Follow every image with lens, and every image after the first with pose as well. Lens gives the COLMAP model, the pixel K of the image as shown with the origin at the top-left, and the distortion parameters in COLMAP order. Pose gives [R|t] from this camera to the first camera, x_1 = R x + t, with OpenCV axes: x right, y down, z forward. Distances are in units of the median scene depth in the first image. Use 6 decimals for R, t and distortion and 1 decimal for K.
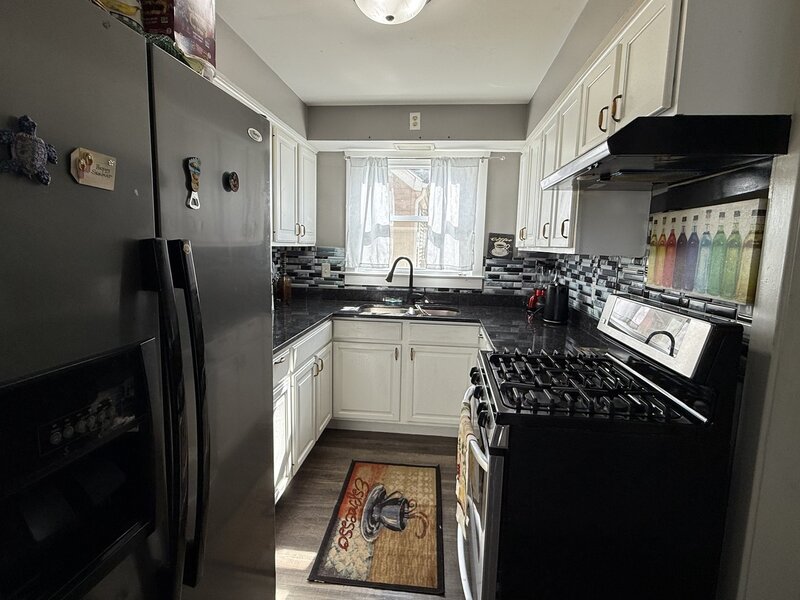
lens RADIAL K [[424.3, 0, 397.6], [0, 424.3, 299.4], [0, 0, 1]] dist [0.004865, -0.000864]
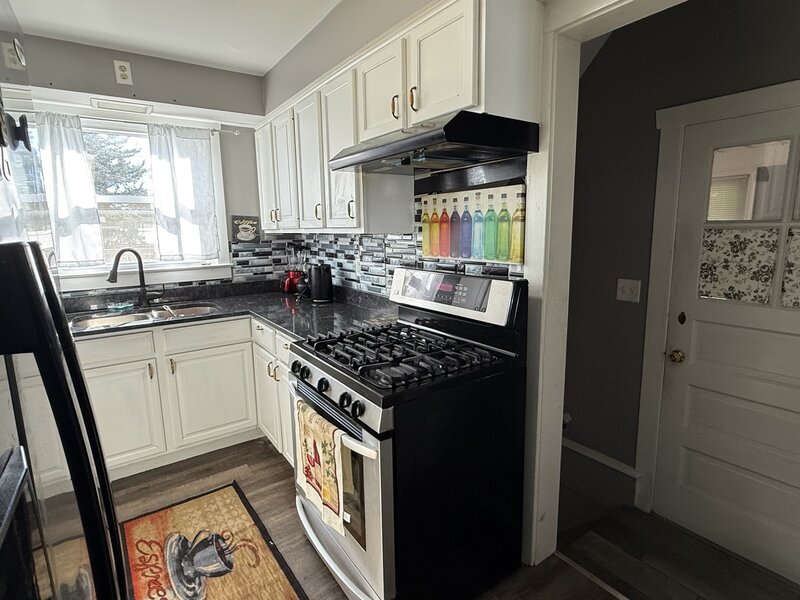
lens RADIAL K [[424.3, 0, 398.1], [0, 424.3, 298.6], [0, 0, 1]] dist [0.004865, -0.000864]
pose [[0.756164, -0.148714, 0.637260, -0.155226], [0.122525, 0.988788, 0.085362, -0.018871], [-0.642809, 0.013533, 0.765907, 0.100136]]
